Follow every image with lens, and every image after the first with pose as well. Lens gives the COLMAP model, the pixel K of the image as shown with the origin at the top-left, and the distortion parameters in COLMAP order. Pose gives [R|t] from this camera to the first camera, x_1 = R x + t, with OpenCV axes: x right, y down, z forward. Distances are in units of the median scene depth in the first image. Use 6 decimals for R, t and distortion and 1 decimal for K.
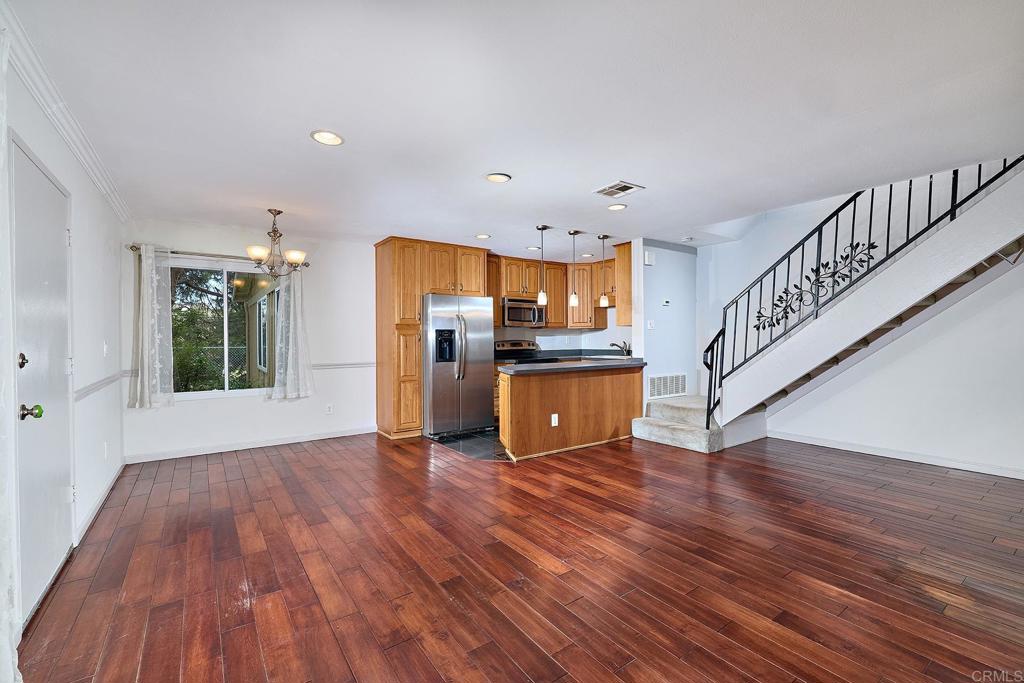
lens RADIAL K [[442.4, 0, 509.7], [0, 442.4, 337.6], [0, 0, 1]] dist [-0.000583, -0.000072]
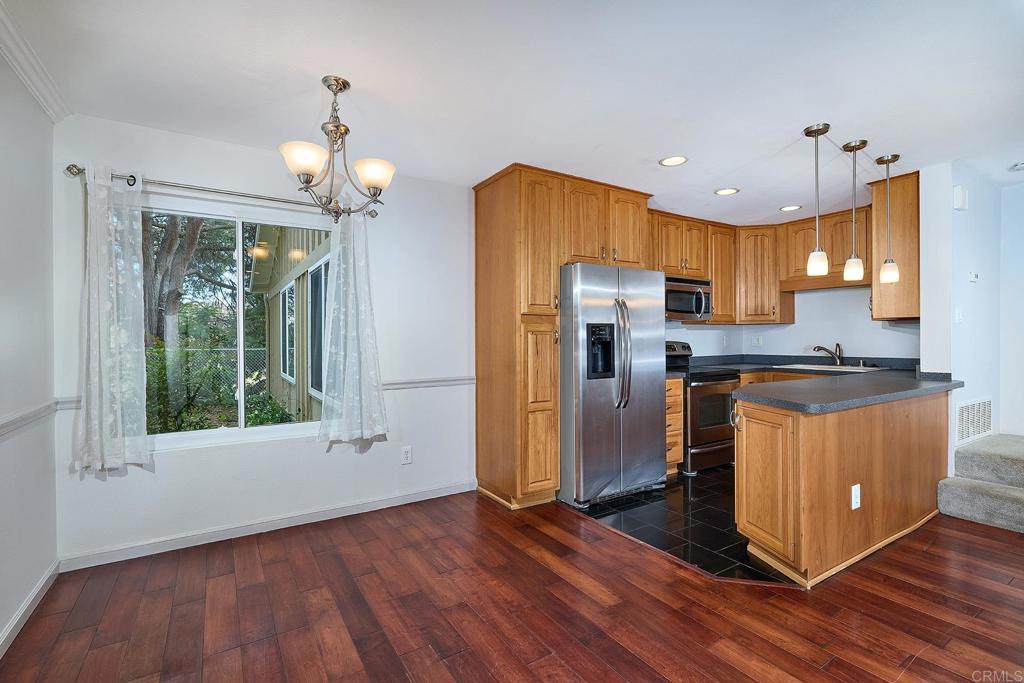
lens RADIAL K [[469.8, 0, 510.3], [0, 469.8, 335.3], [0, 0, 1]] dist [0.000745, -0.000012]
pose [[0.998658, 0.000361, -0.051783, -0.224293], [-0.000575, 0.999991, -0.004106, 0.000116], [0.051781, 0.004130, 0.998650, 0.352688]]
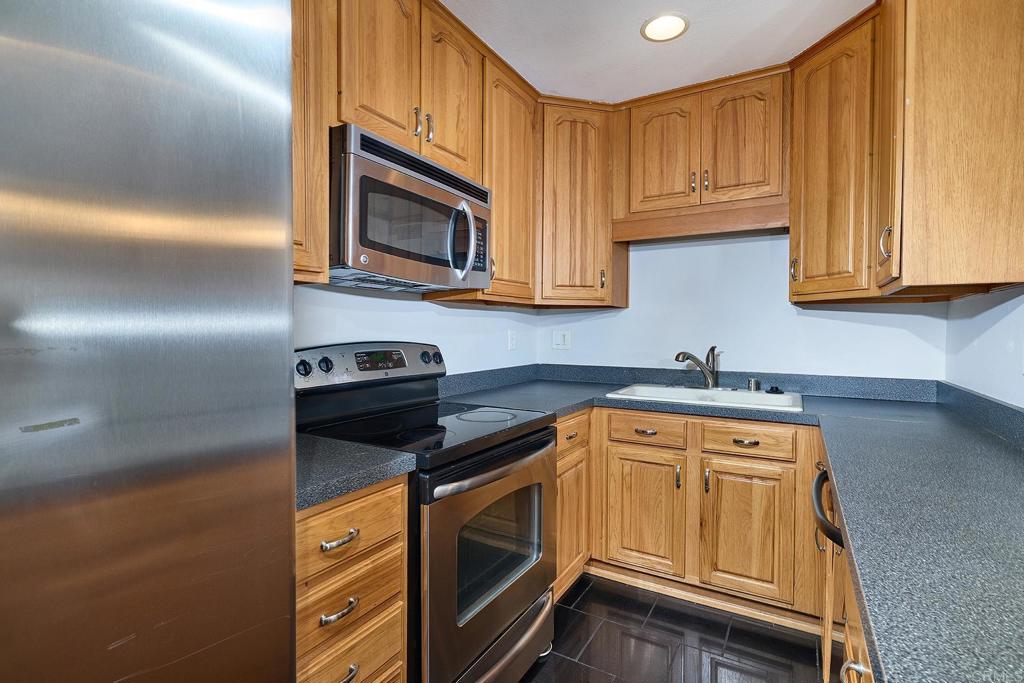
lens RADIAL K [[492.1, 0, 513.6], [0, 492.1, 341.0], [0, 0, 1]] dist [-0.001247, 0.000059]
pose [[0.905975, 0.001383, 0.423329, -0.040947], [-0.008894, 0.999836, 0.015769, 0.000794], [-0.423238, -0.018051, 0.905839, 0.887999]]
